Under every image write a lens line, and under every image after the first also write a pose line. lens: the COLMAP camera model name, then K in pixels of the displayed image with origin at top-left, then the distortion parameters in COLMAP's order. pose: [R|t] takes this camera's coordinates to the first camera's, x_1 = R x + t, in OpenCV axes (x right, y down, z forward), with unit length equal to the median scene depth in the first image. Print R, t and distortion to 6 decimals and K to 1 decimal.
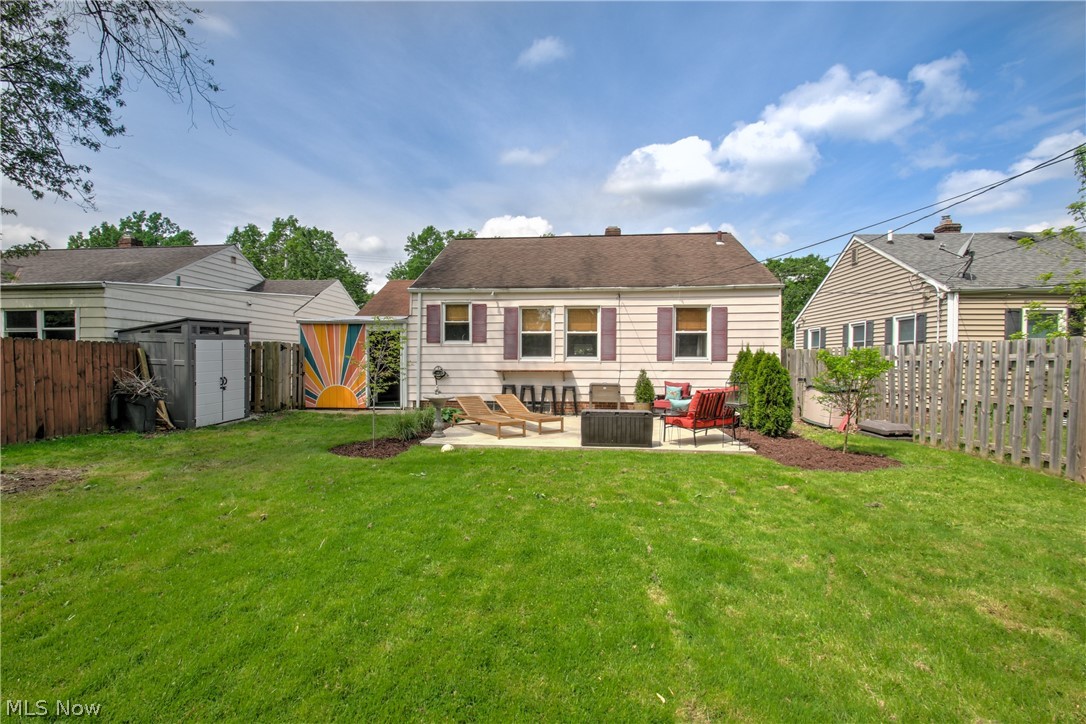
lens RADIAL K [[502.1, 0, 542.4], [0, 502.1, 371.2], [0, 0, 1]] dist [-0.016537, -0.000825]
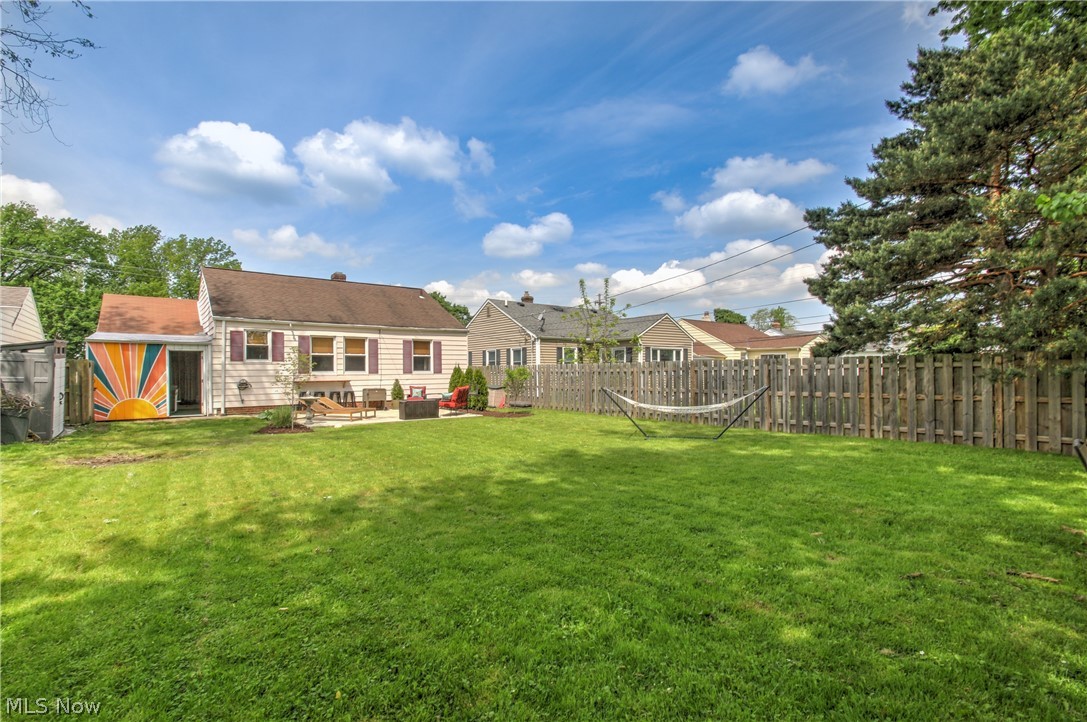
lens RADIAL K [[502.6, 0, 542.9], [0, 502.6, 370.2], [0, 0, 1]] dist [-0.016537, -0.000825]
pose [[0.705376, -0.006544, 0.708803, -0.578319], [0.024800, 0.999573, -0.015452, 0.004900], [-0.708399, 0.028478, 0.705237, -0.434569]]
